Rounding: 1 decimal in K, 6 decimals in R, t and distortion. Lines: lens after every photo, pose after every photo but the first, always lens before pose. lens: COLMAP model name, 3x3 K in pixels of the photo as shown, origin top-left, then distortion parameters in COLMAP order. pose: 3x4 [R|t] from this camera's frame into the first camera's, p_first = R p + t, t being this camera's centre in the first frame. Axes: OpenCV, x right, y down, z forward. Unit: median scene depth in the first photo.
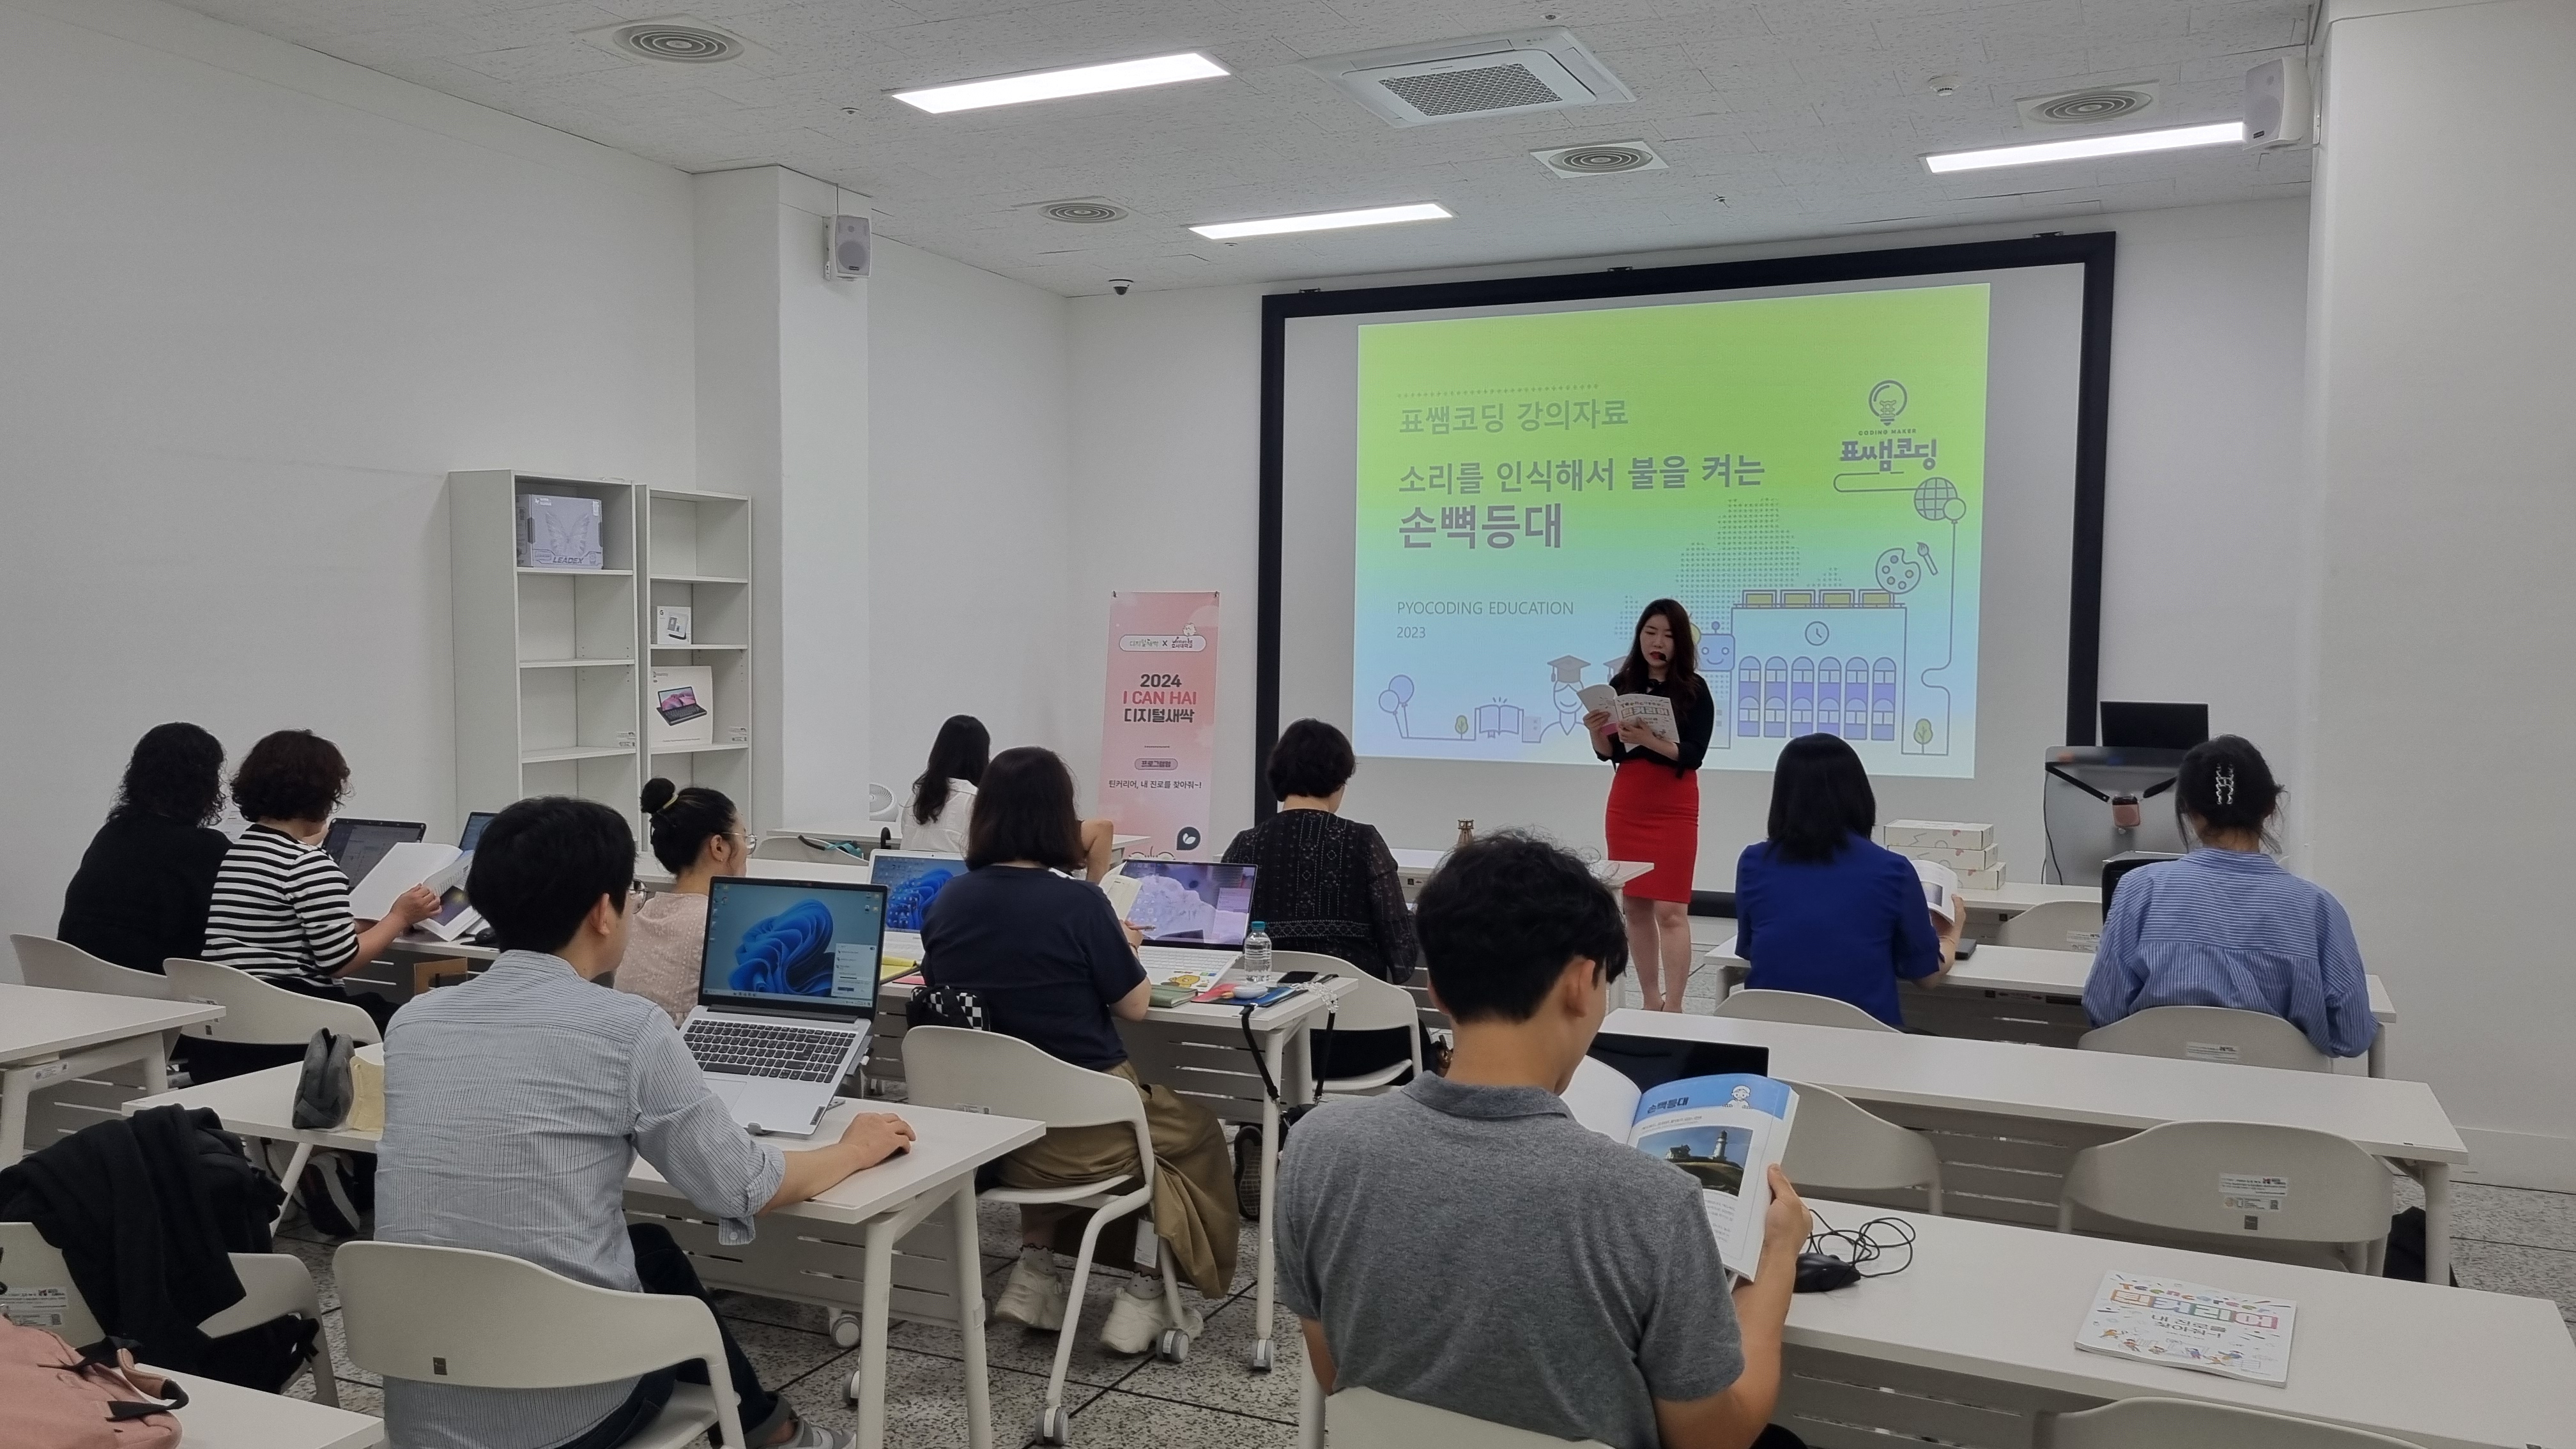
lens RADIAL K [[1928.8, 0, 1265.8], [0, 1928.8, 705.6], [0, 0, 1]] dist [0.013301, 0.080390]
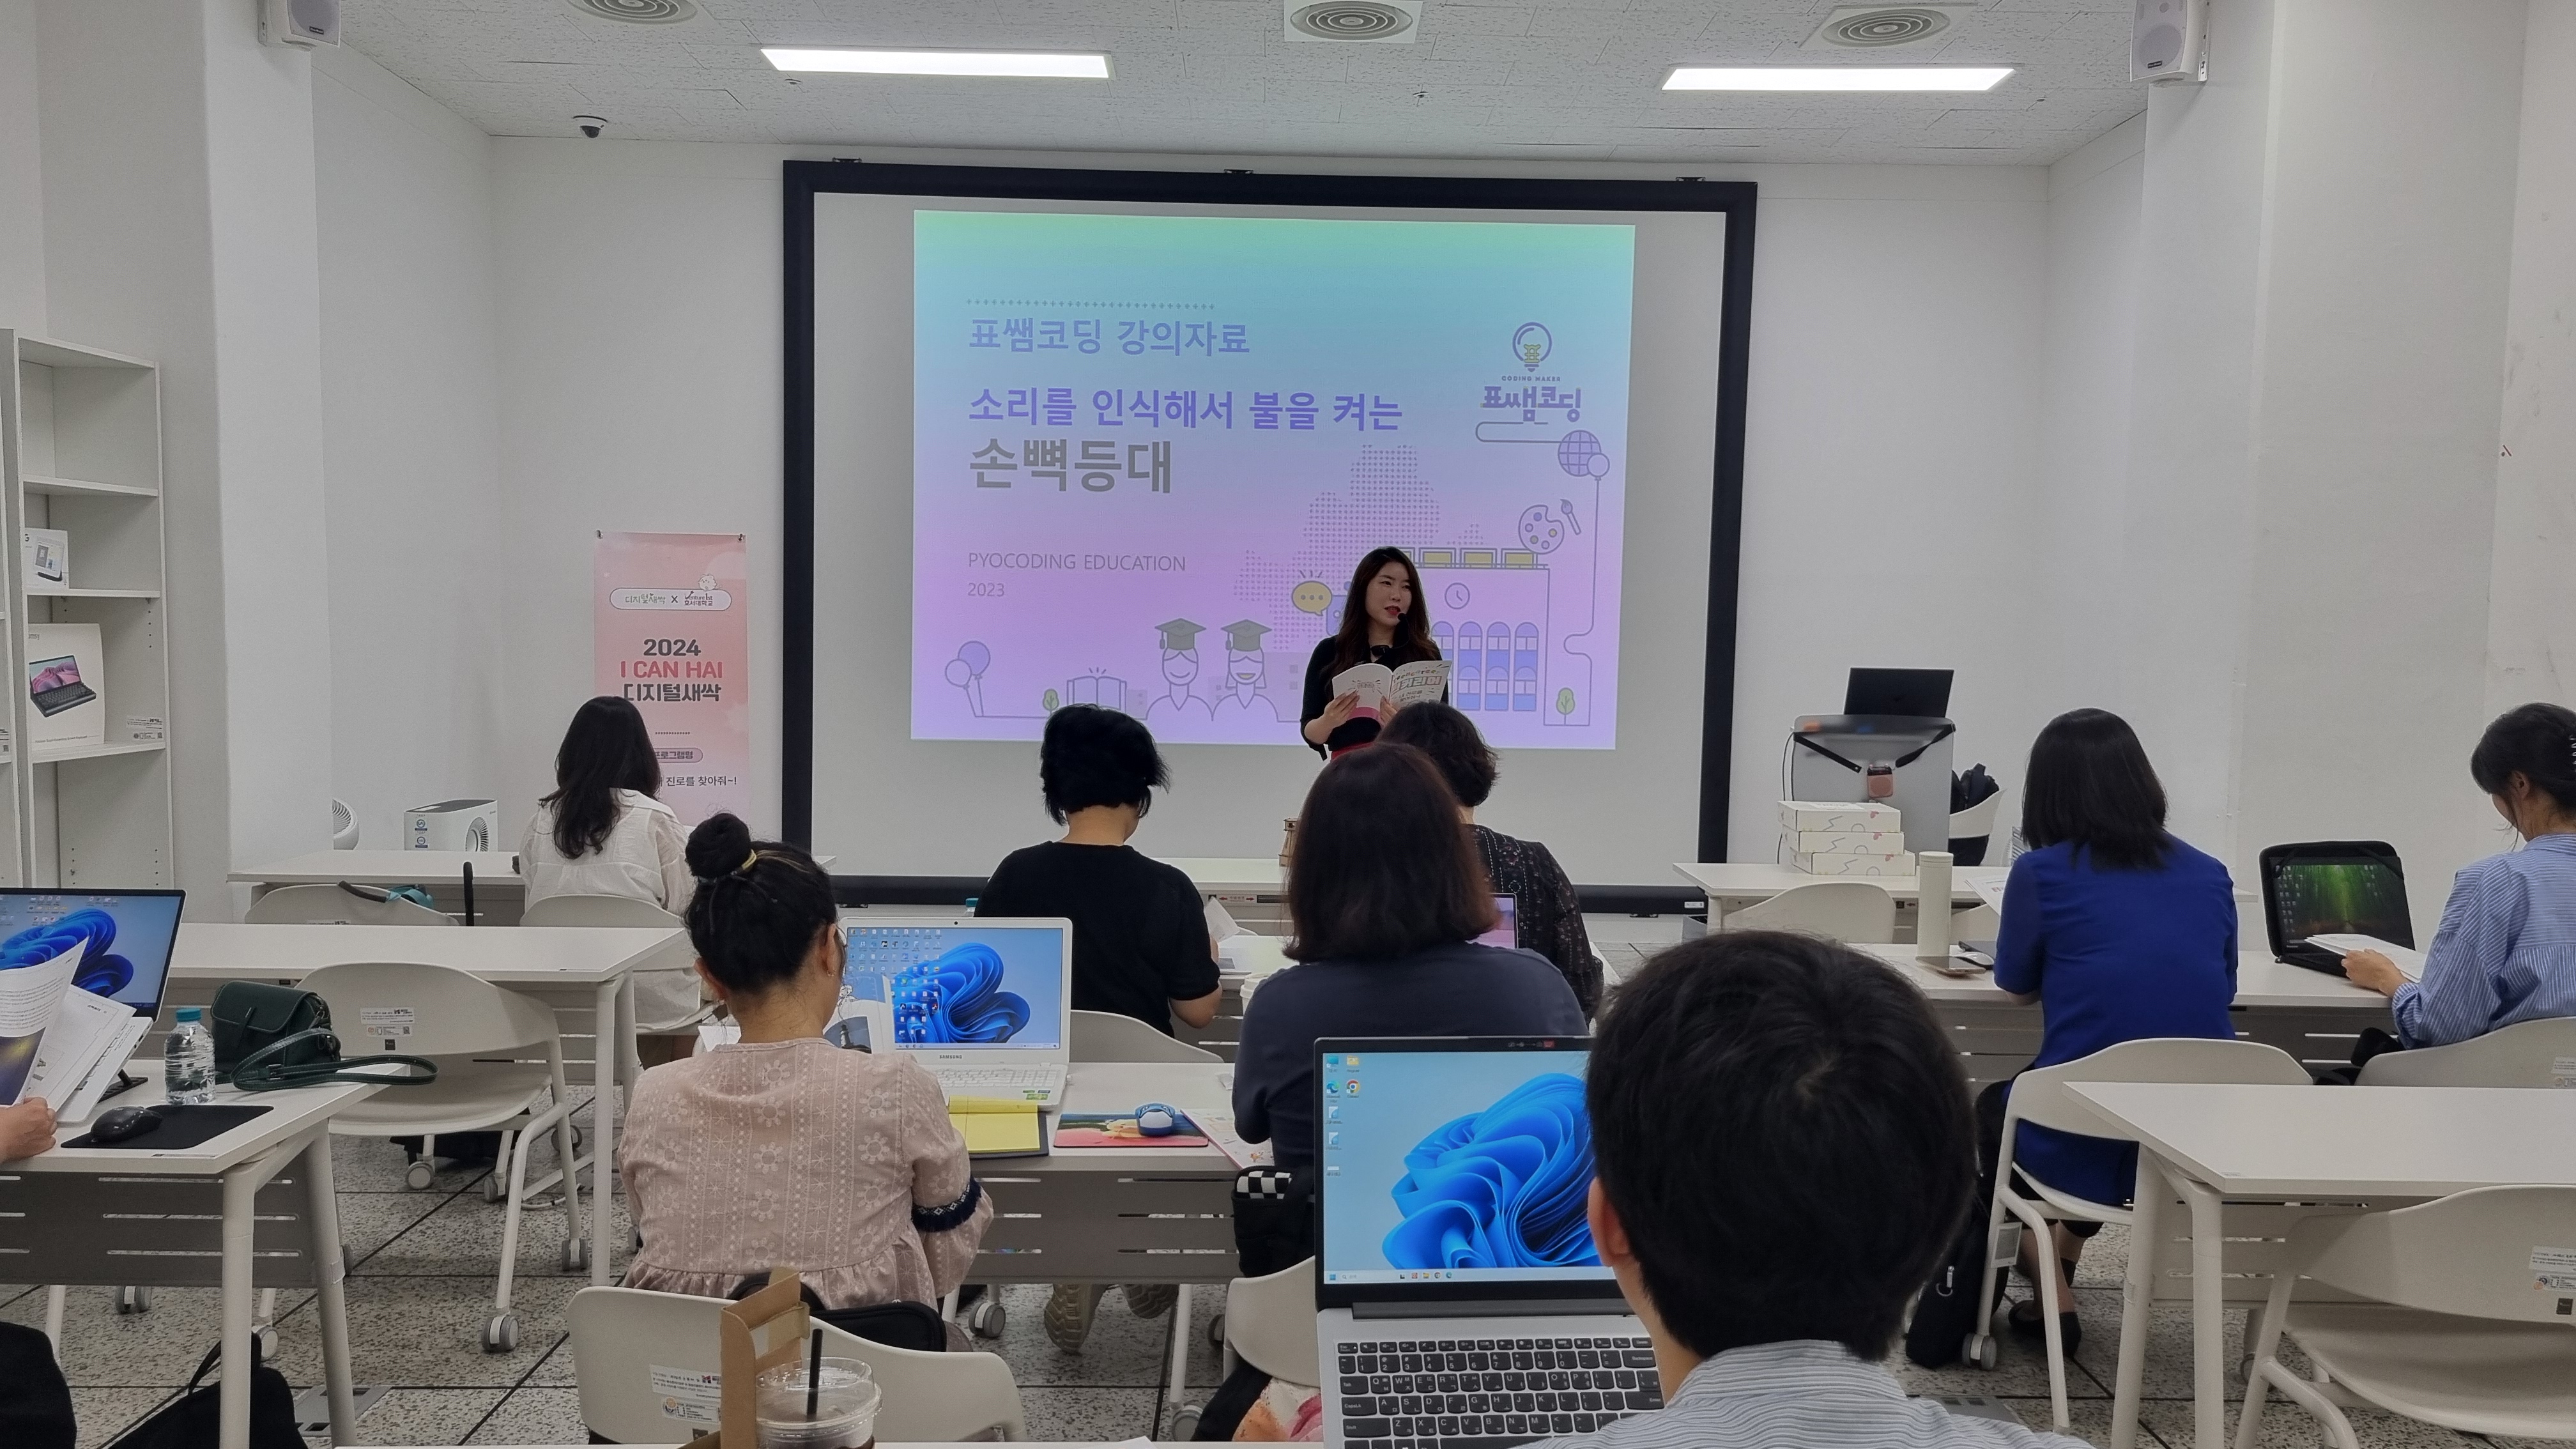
lens RADIAL K [[1929.2, 0, 1311.2], [0, 1929.2, 760.0], [0, 0, 1]] dist [0.035327, -0.008061]
pose [[0.900116, -0.025891, 0.434881, -0.188094], [0.006725, 0.998939, 0.045554, -0.001736], [-0.435599, -0.038079, 0.899335, 0.213145]]
